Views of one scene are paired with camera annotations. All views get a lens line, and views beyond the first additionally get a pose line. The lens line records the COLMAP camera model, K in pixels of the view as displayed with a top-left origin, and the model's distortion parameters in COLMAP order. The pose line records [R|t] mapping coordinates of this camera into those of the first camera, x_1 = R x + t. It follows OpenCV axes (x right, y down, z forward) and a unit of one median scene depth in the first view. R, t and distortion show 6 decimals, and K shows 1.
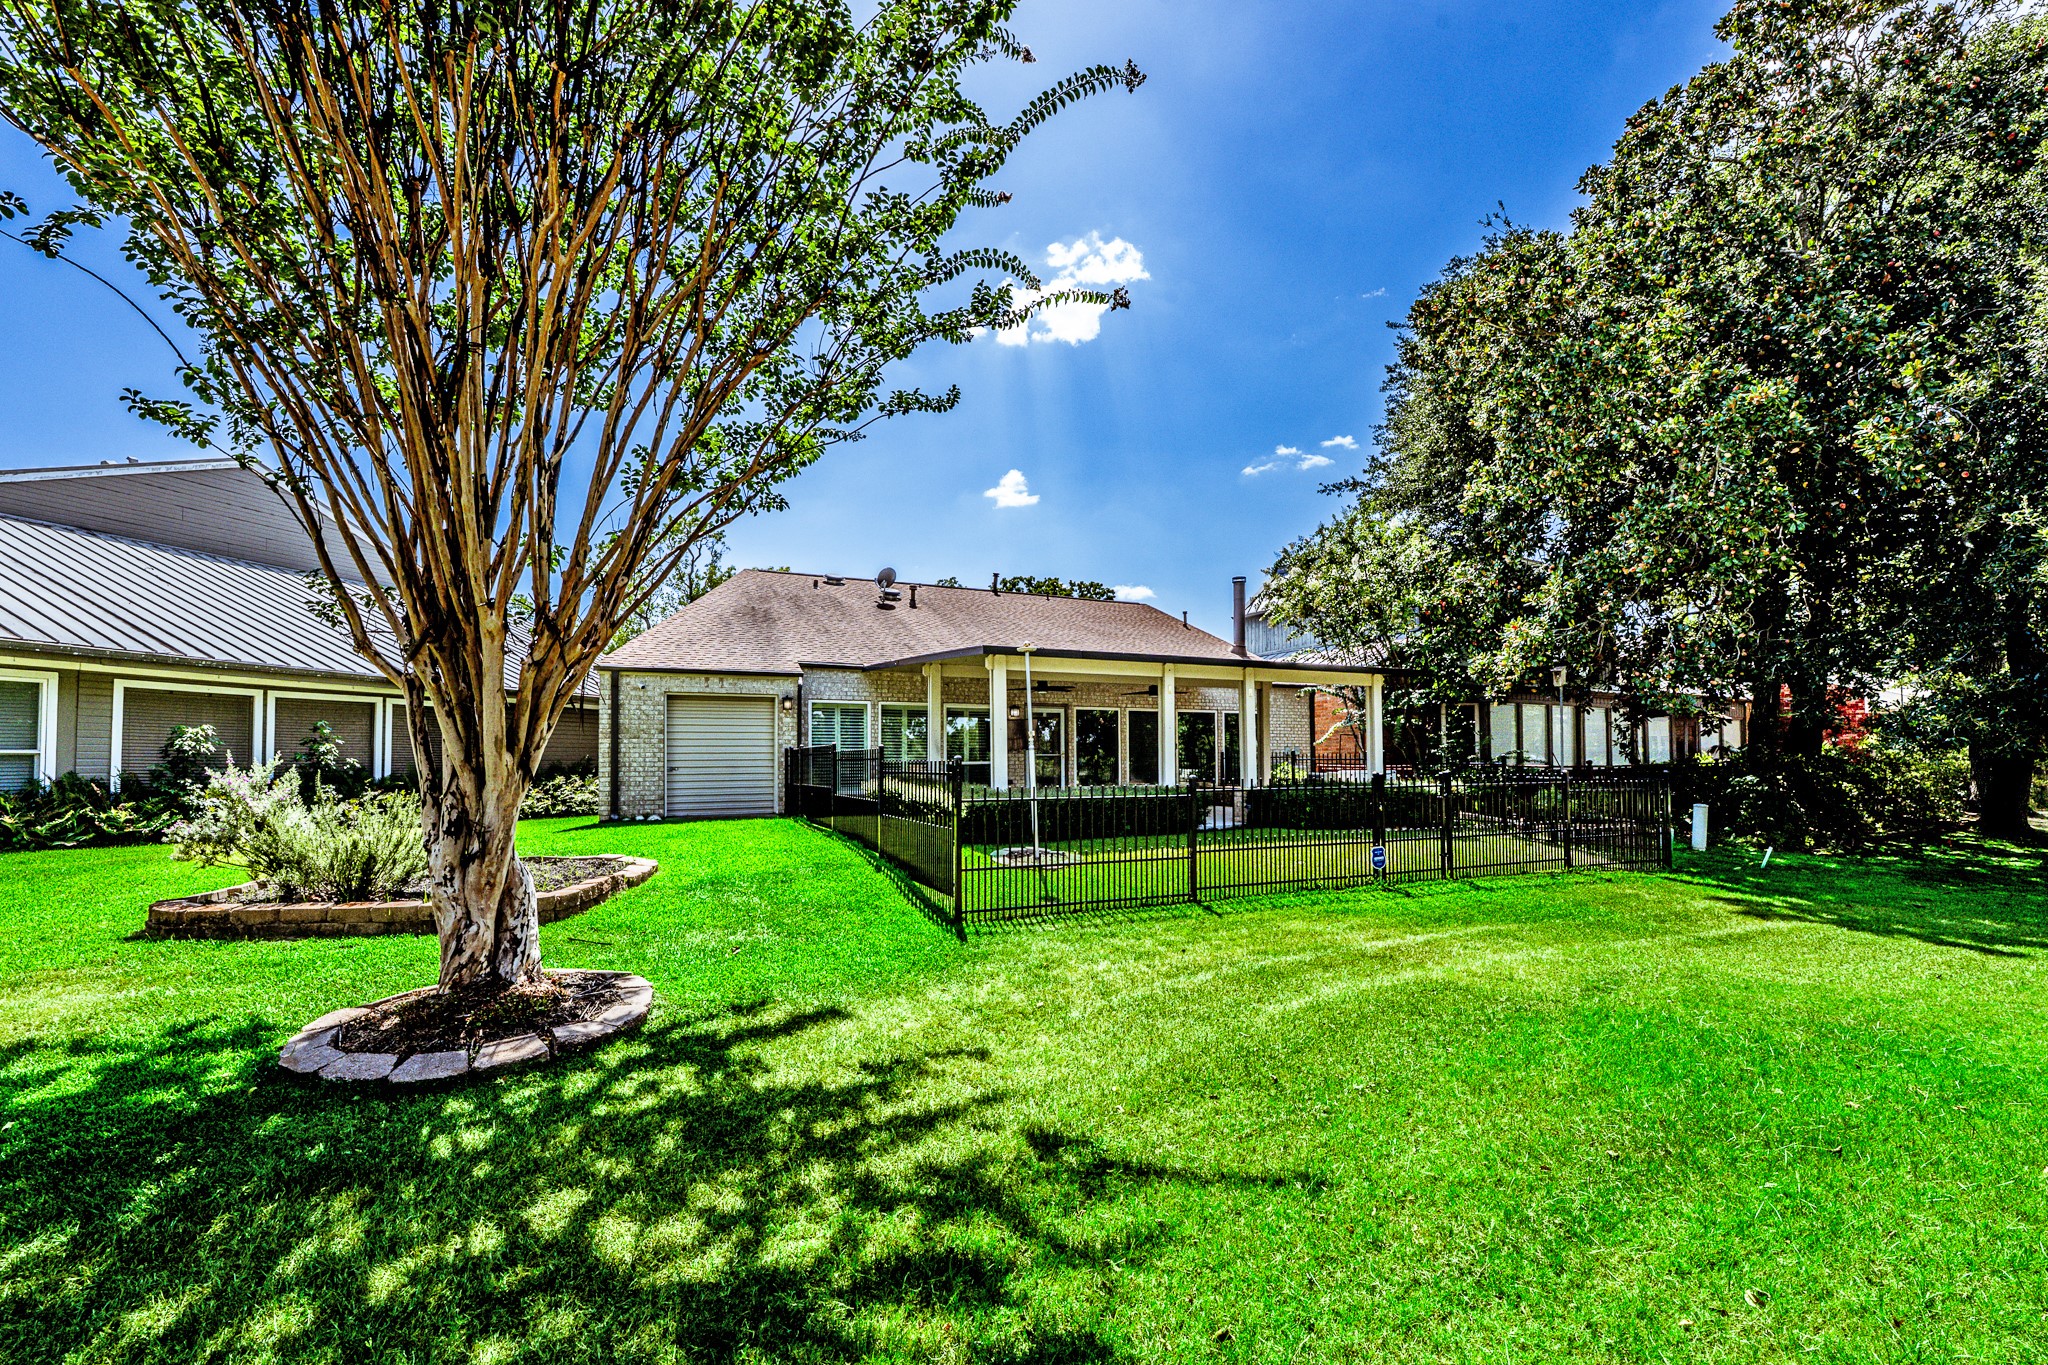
lens RADIAL K [[812.4, 0, 1001.0], [0, 812.4, 728.9], [0, 0, 1]] dist [-0.001701, 0.000631]
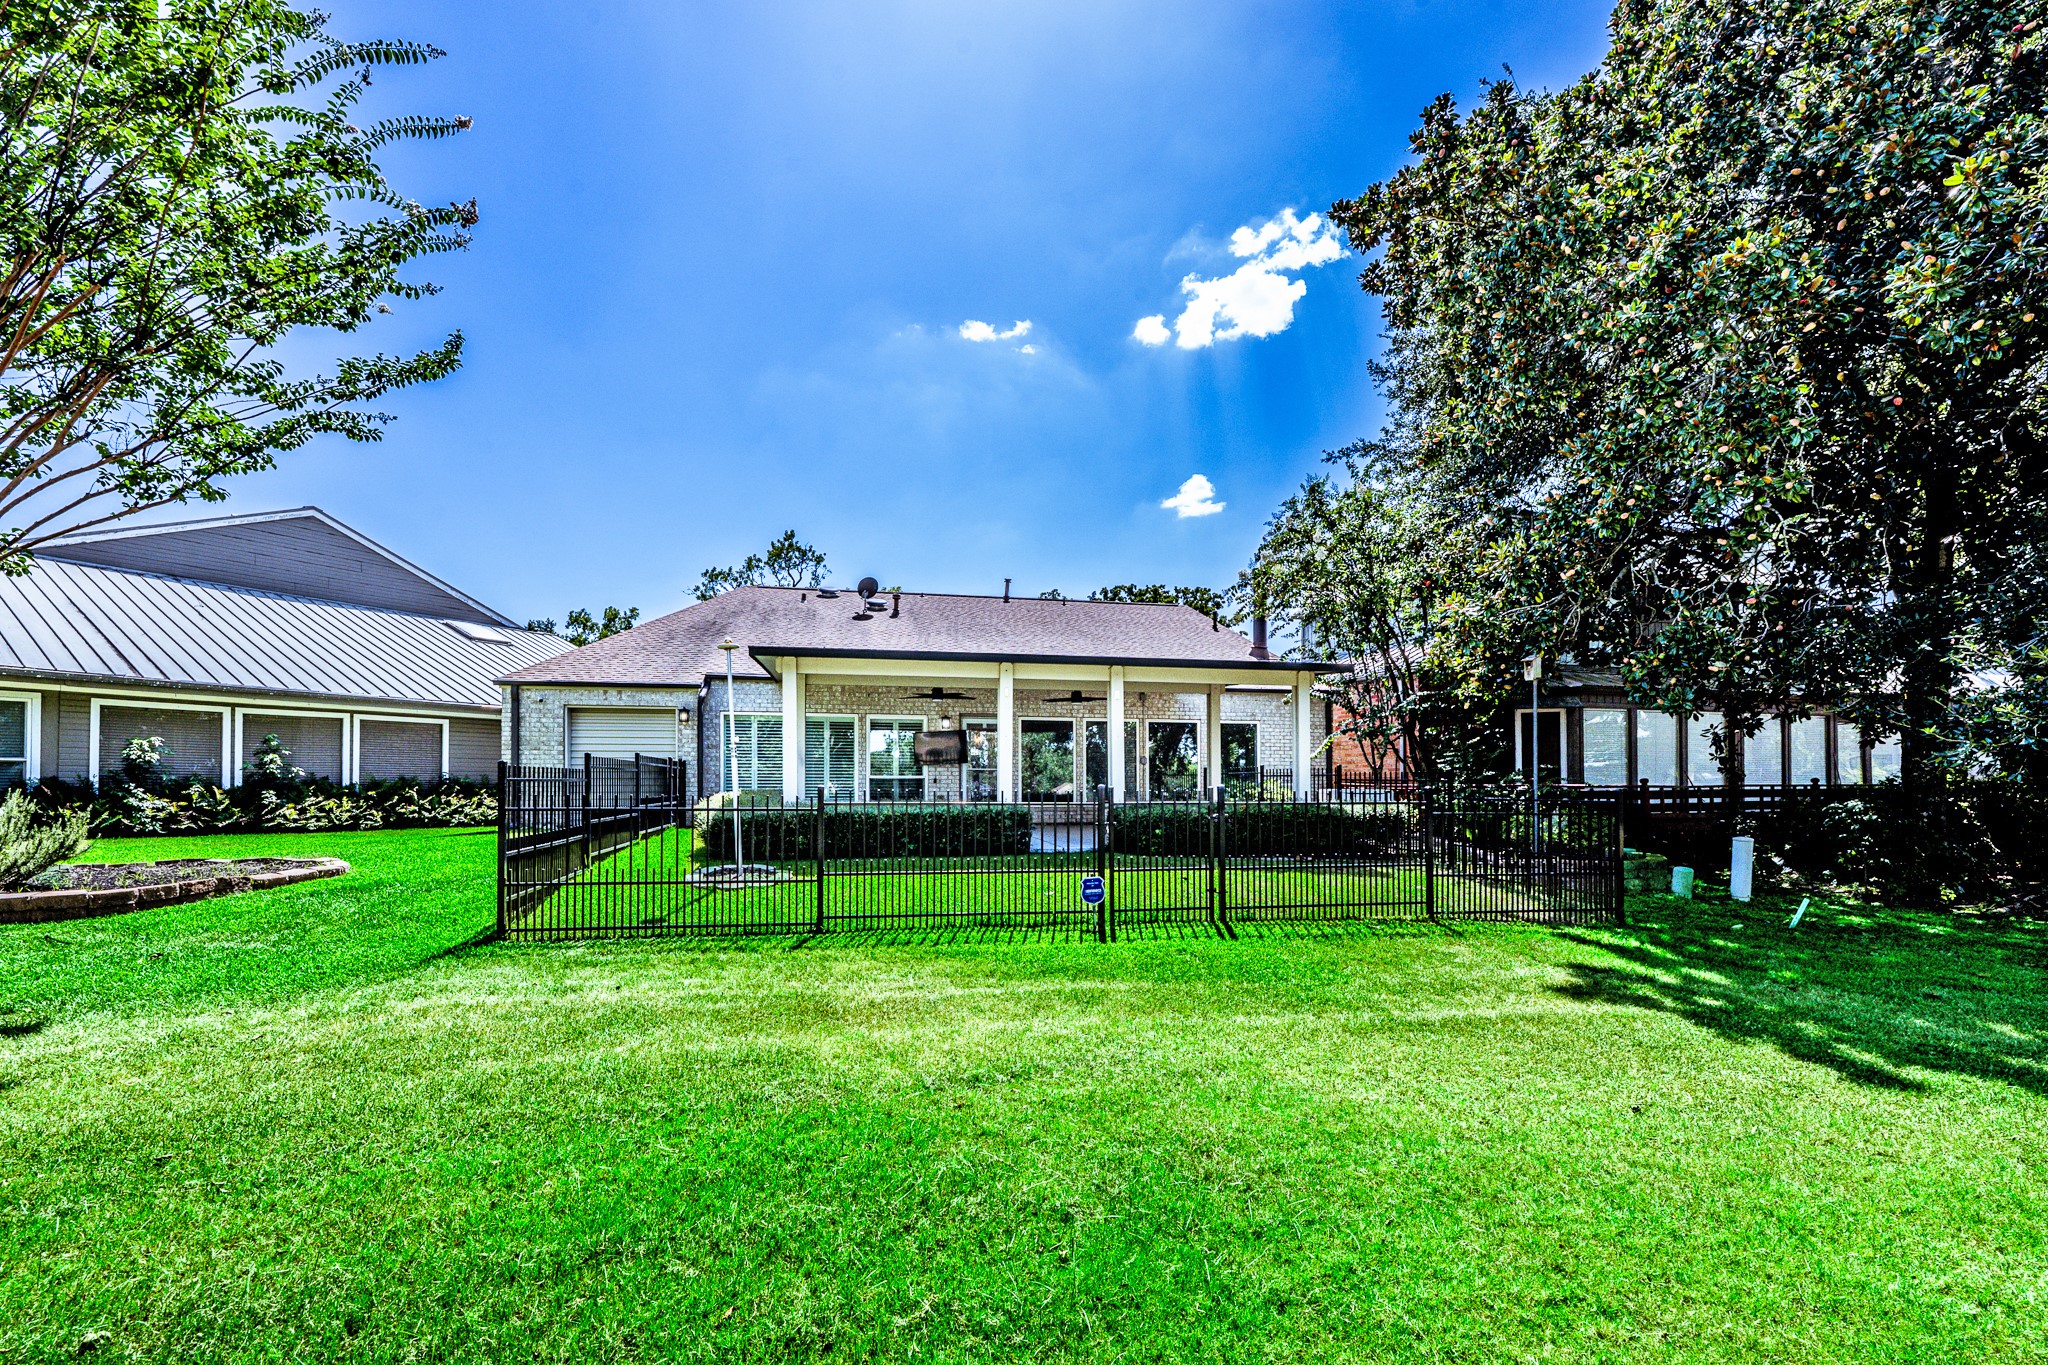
lens RADIAL K [[812.4, 0, 1033.0], [0, 812.4, 764.9], [0, 0, 1]] dist [-0.001701, 0.000631]
pose [[0.972530, 0.002814, -0.232760, 0.379966], [0.001713, 0.999813, 0.019244, 0.011187], [0.232771, -0.019114, 0.972344, 0.128333]]
